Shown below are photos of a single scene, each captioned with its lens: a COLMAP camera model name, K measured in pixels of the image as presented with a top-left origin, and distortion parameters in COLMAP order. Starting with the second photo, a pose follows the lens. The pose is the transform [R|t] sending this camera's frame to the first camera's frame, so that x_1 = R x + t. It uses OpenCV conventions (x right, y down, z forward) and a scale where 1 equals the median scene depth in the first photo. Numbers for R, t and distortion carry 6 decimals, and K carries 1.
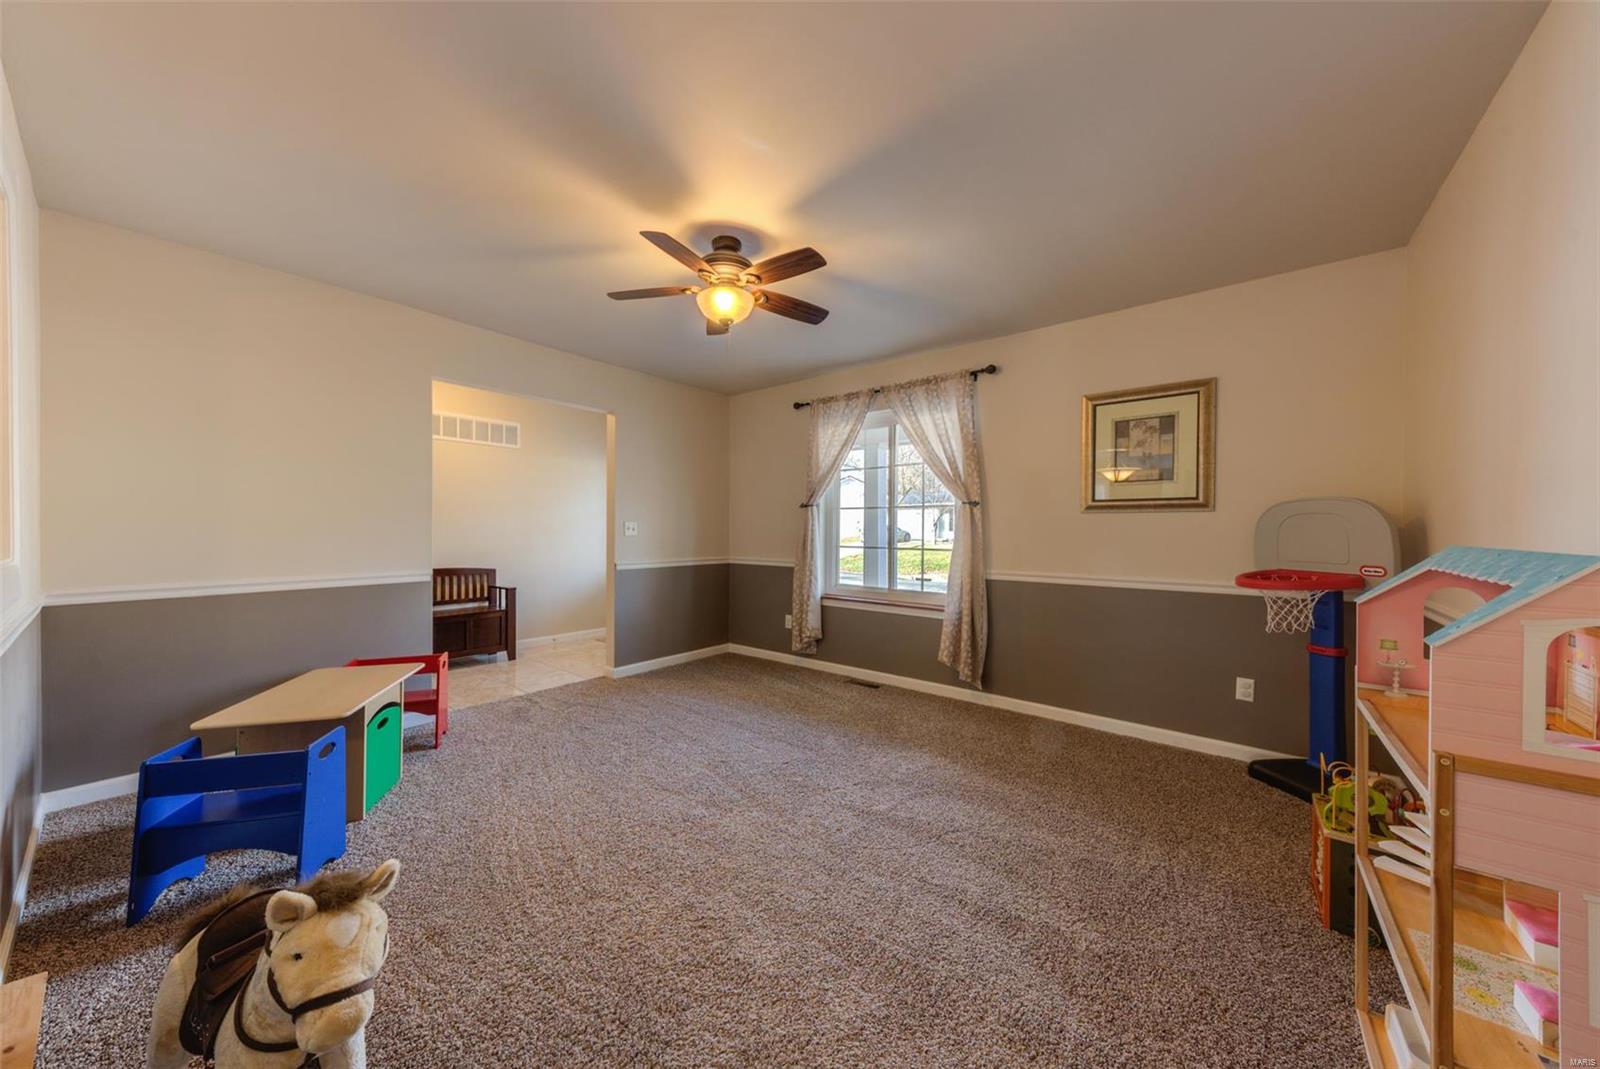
lens RADIAL K [[541.8, 0, 805.2], [0, 541.8, 530.3], [0, 0, 1]] dist [0.000228, -0.003791]
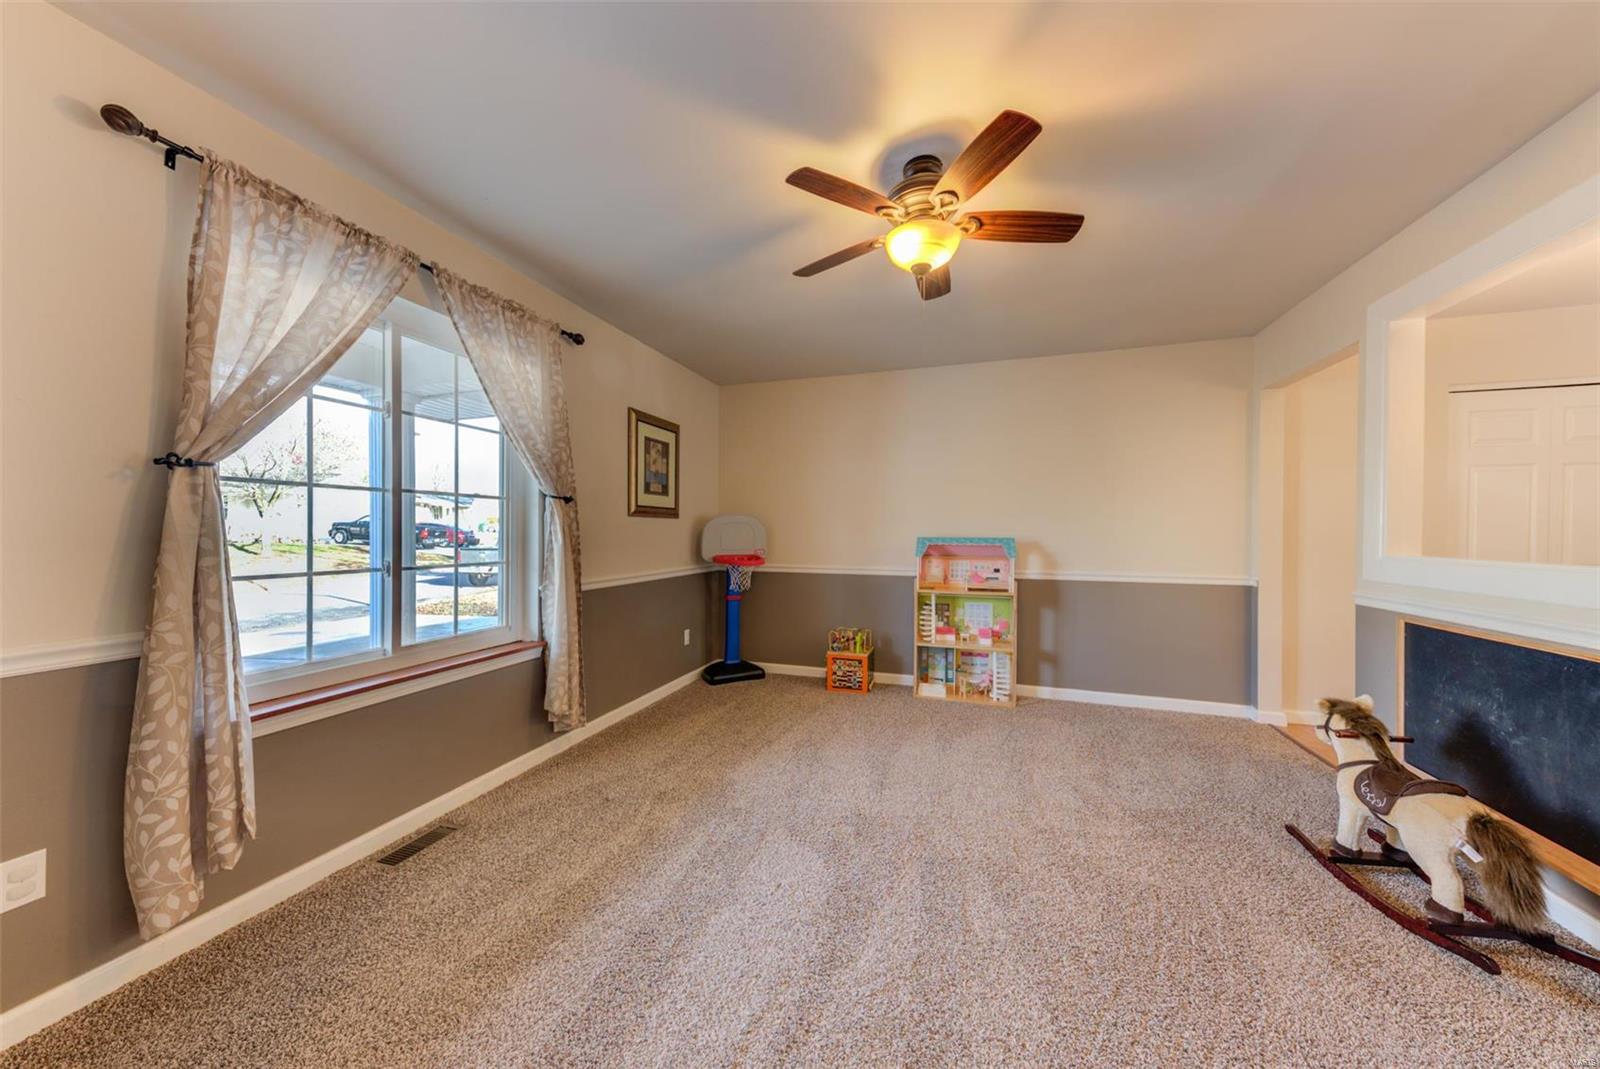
lens RADIAL K [[536.9, 0, 800.0], [0, 536.9, 534.5], [0, 0, 1]] dist [0.020657, -0.003683]
pose [[-0.350651, -0.017372, 0.936345, -0.659075], [-0.009561, 0.999842, 0.014969, -0.017506], [-0.936457, -0.003703, -0.350762, 1.158403]]
